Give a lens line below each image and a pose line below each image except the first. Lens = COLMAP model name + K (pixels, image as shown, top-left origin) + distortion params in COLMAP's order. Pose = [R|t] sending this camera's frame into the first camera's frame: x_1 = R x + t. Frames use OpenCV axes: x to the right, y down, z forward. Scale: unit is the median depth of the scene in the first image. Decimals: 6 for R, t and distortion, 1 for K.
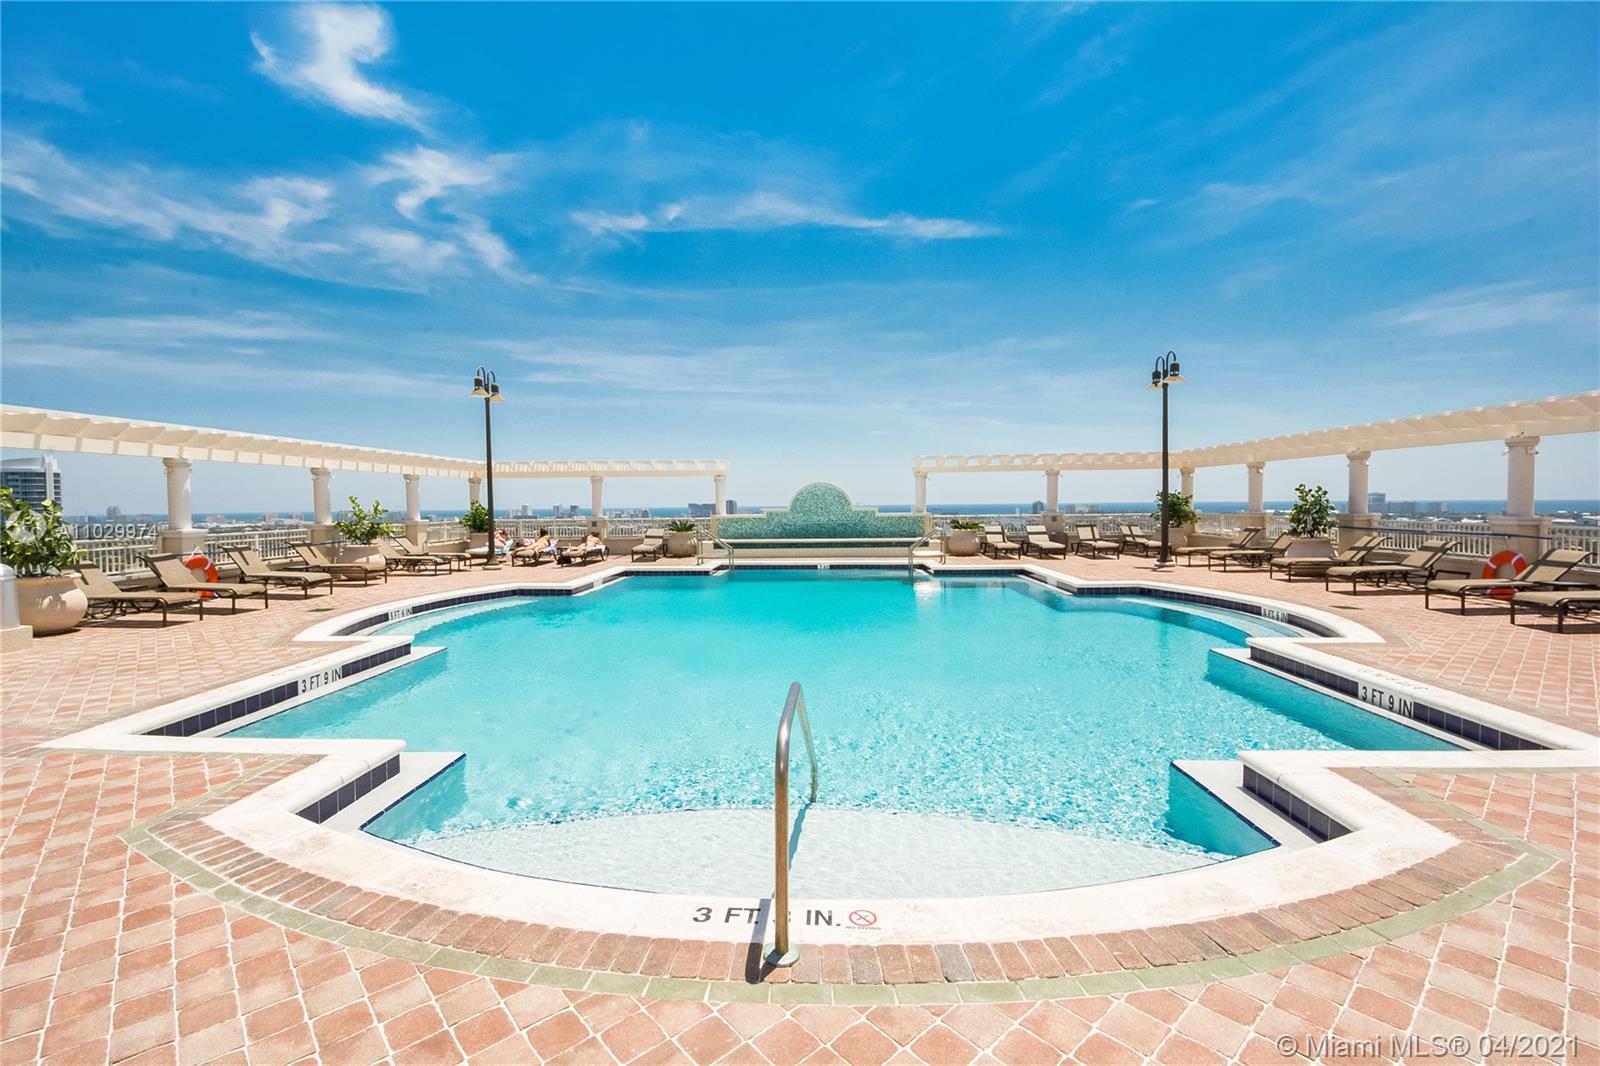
lens RADIAL K [[702.8, 0, 800.0], [0, 702.8, 533.0], [0, 0, 1]] dist [-0.000838, -0.008387]
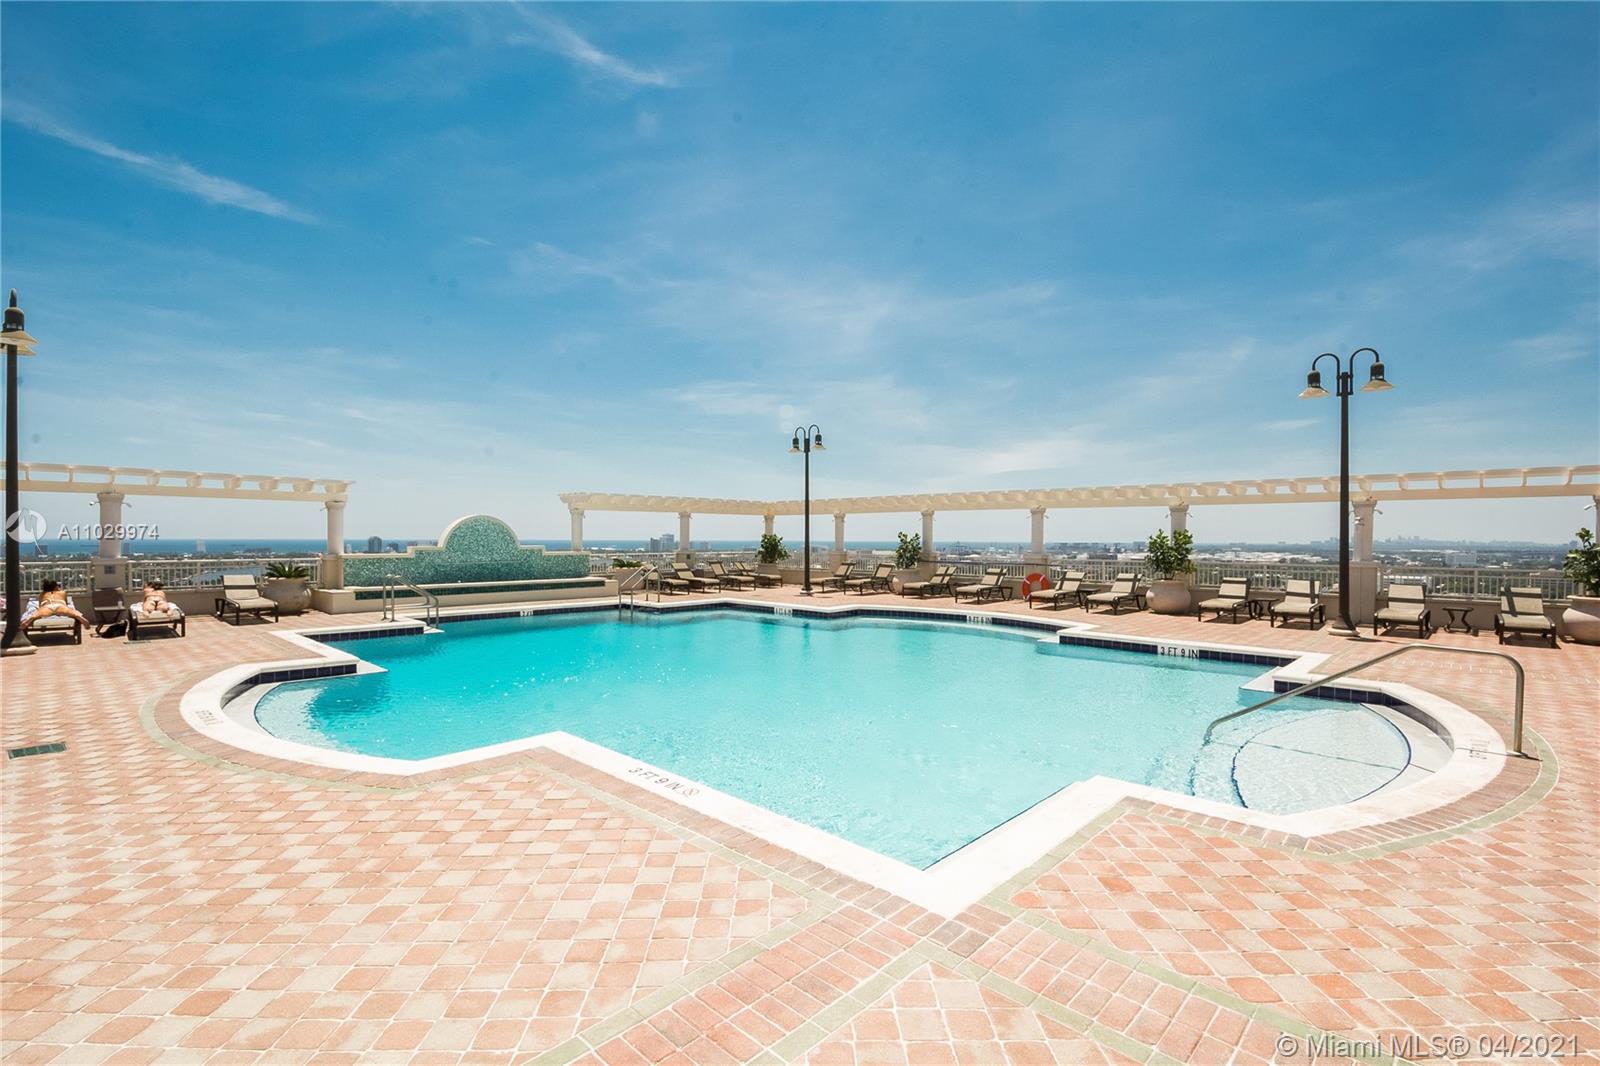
lens RADIAL K [[716.3, 0, 800.0], [0, 716.3, 533.0], [0, 0, 1]] dist [0.001206, -0.013094]
pose [[0.654553, 0.020073, 0.755749, -0.977269], [0.020869, 0.998787, -0.044603, -0.010228], [-0.755728, 0.044967, 0.653340, 0.377229]]
